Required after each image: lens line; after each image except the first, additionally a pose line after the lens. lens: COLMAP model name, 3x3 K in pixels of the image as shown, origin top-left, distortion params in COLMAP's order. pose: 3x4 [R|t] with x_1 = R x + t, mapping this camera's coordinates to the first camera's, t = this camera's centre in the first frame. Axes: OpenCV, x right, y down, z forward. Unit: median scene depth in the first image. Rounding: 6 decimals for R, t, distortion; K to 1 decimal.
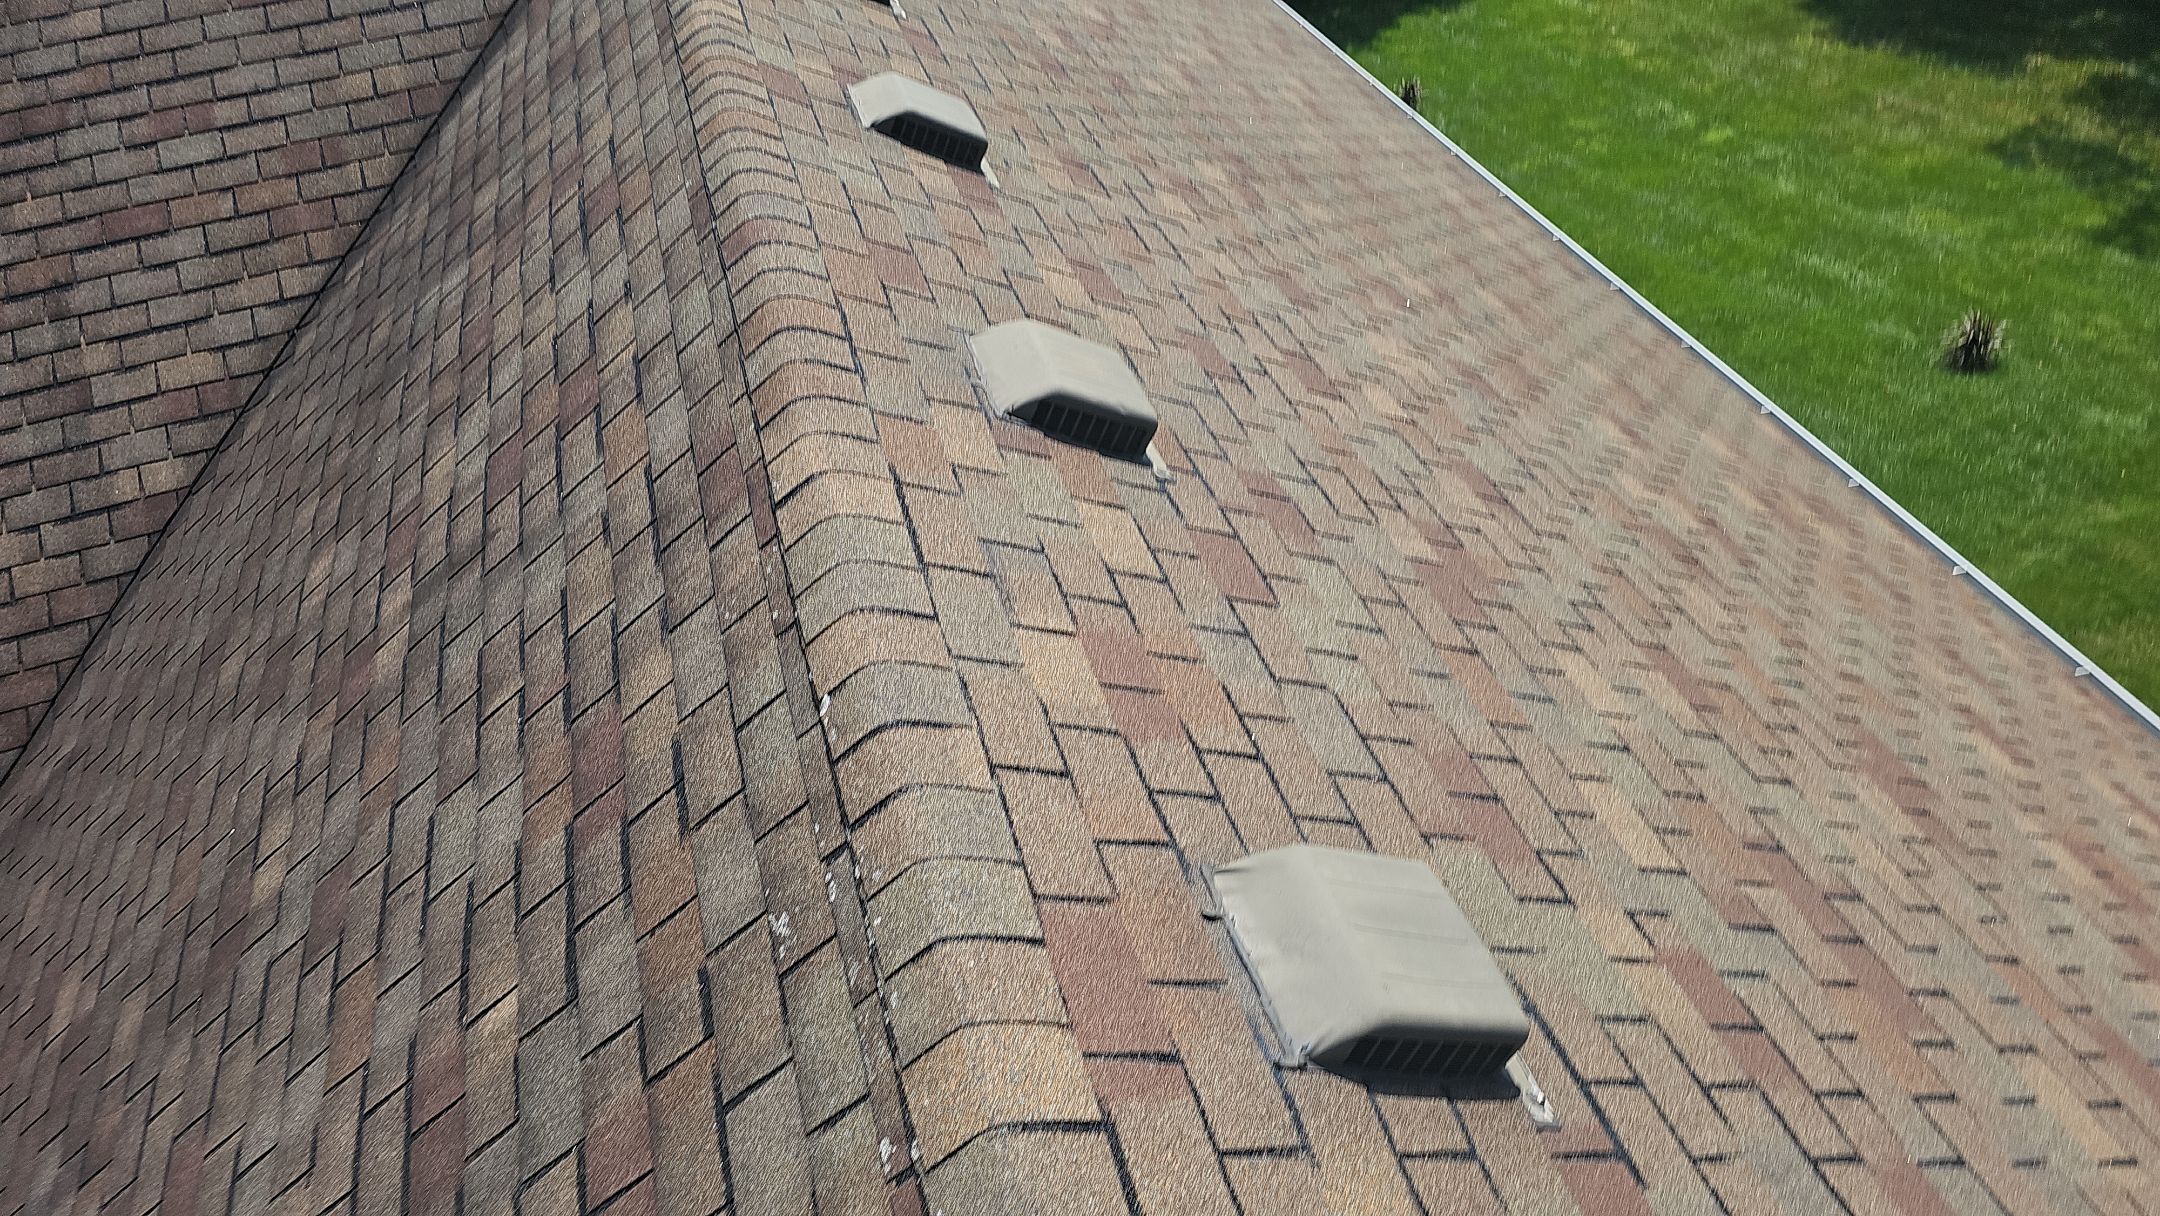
lens RADIAL K [[1466.8, 0, 1094.7], [0, 1466.8, 610.6], [0, 0, 1]] dist [0.028681, -0.036359]
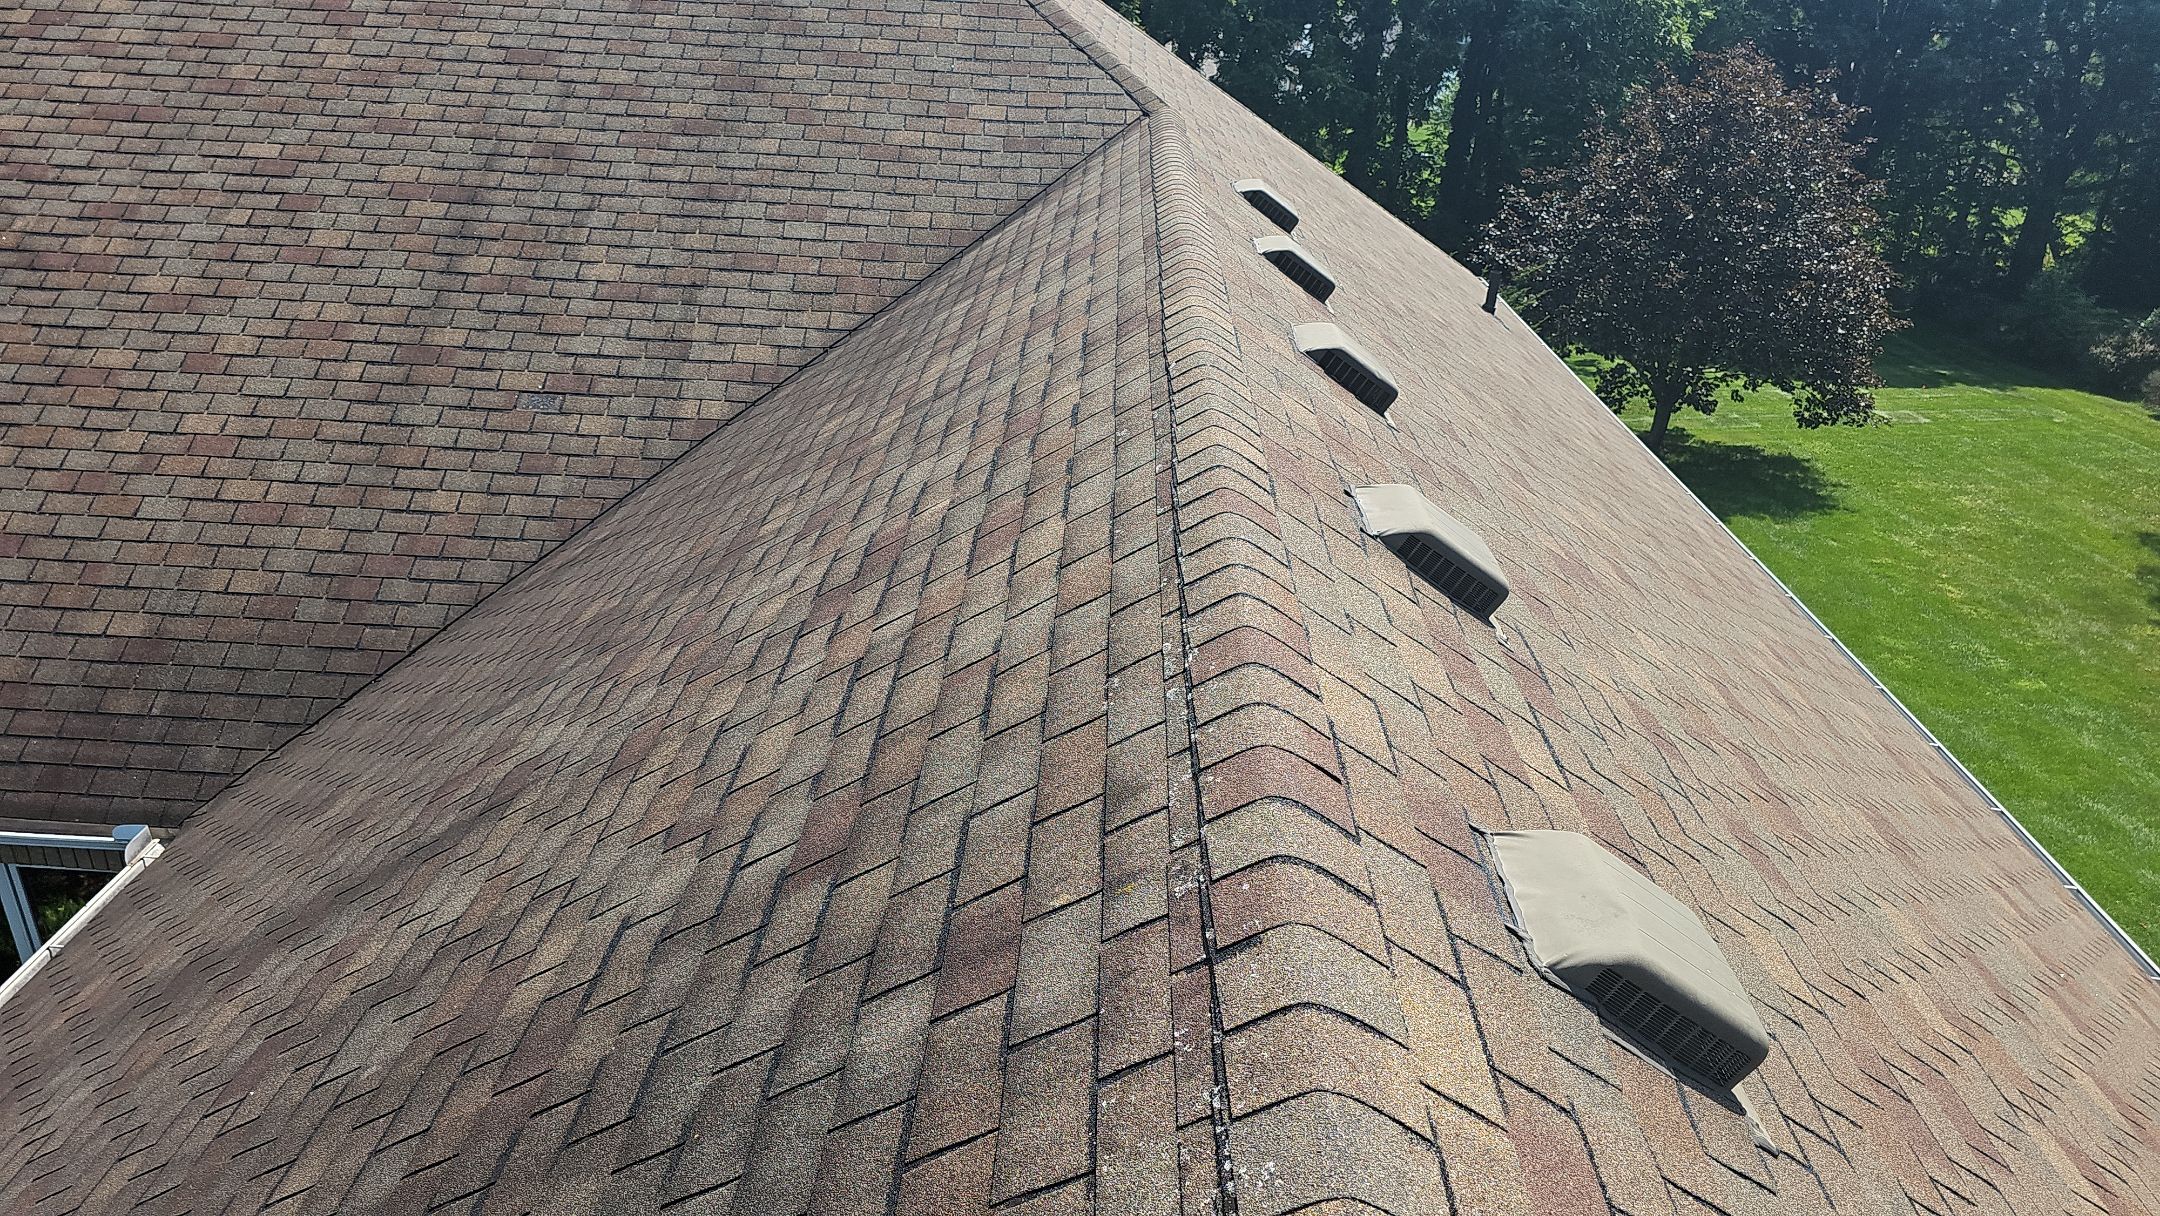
lens RADIAL K [[1466.8, 0, 1066.9], [0, 1466.8, 609.1], [0, 0, 1]] dist [0.028681, -0.036359]
pose [[0.936413, 0.268578, -0.225824, 0.069026], [-0.320296, 0.917075, -0.237452, 0.301440], [0.143323, 0.294684, 0.944786, -0.243882]]
